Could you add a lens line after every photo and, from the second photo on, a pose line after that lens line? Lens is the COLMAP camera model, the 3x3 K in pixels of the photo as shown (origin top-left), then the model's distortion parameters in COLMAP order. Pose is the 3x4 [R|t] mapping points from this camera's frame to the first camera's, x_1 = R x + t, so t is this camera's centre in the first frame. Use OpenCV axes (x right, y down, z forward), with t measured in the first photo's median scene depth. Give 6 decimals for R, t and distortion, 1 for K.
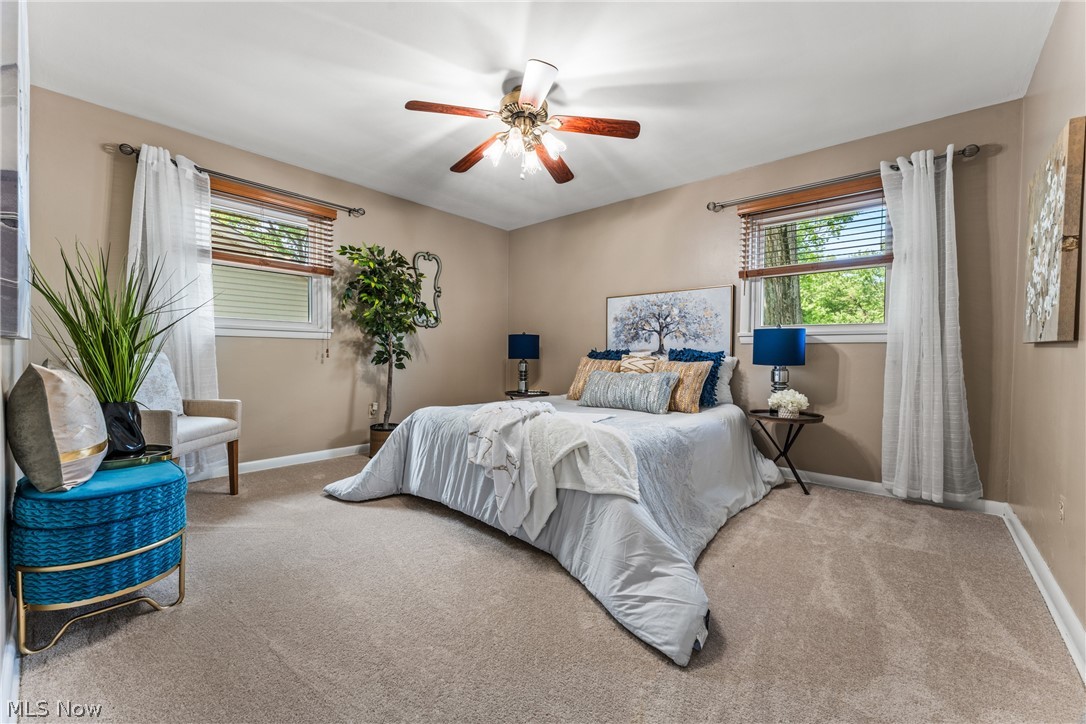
lens RADIAL K [[436.4, 0, 547.3], [0, 436.4, 360.5], [0, 0, 1]] dist [0.000362, -0.000050]
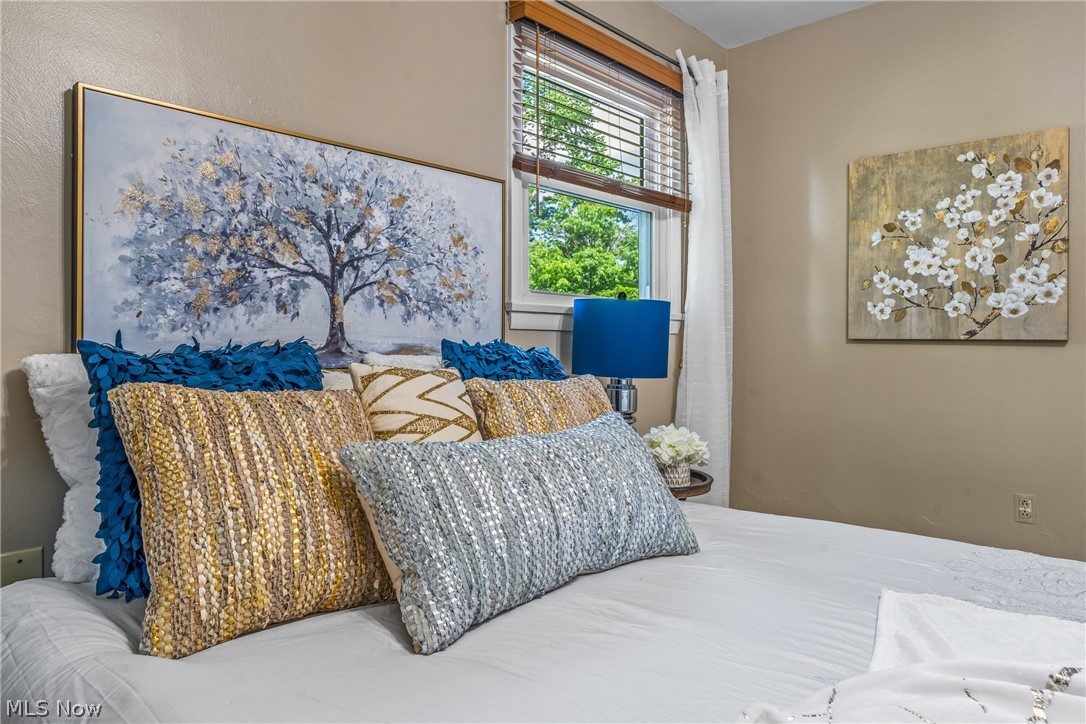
lens RADIAL K [[714.7, 0, 543.0], [0, 714.7, 362.0], [0, 0, 1]] dist [0.000384, -0.002158]
pose [[0.036732, -0.022443, 0.999073, -0.208998], [0.016543, 0.999624, 0.021847, -0.019542], [-0.999188, 0.015725, 0.037090, 0.847183]]
